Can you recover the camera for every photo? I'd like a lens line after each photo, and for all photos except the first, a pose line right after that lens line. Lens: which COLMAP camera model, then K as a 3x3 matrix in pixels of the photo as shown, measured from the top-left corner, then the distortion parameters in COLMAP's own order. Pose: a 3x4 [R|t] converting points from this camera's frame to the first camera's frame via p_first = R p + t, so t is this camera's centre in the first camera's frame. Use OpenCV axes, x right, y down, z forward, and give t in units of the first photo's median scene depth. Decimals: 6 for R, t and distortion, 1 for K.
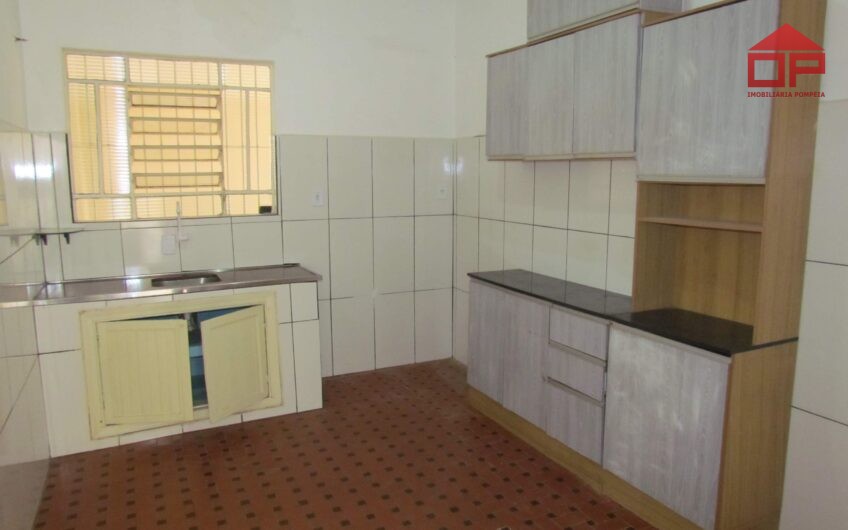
lens RADIAL K [[629.7, 0, 419.7], [0, 629.7, 261.7], [0, 0, 1]] dist [0.003784, -0.003655]
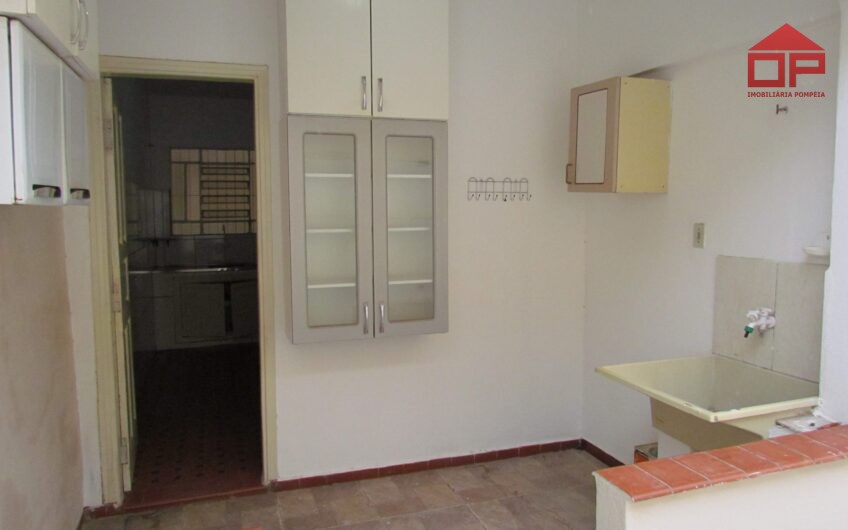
lens RADIAL K [[629.7, 0, 428.0], [0, 629.7, 266.5], [0, 0, 1]] dist [0.003784, -0.003655]
pose [[0.991763, 0.018483, -0.126748, 0.453425], [-0.023929, 0.998849, -0.041582, 0.090027], [0.125833, 0.044272, 0.991063, -0.768092]]
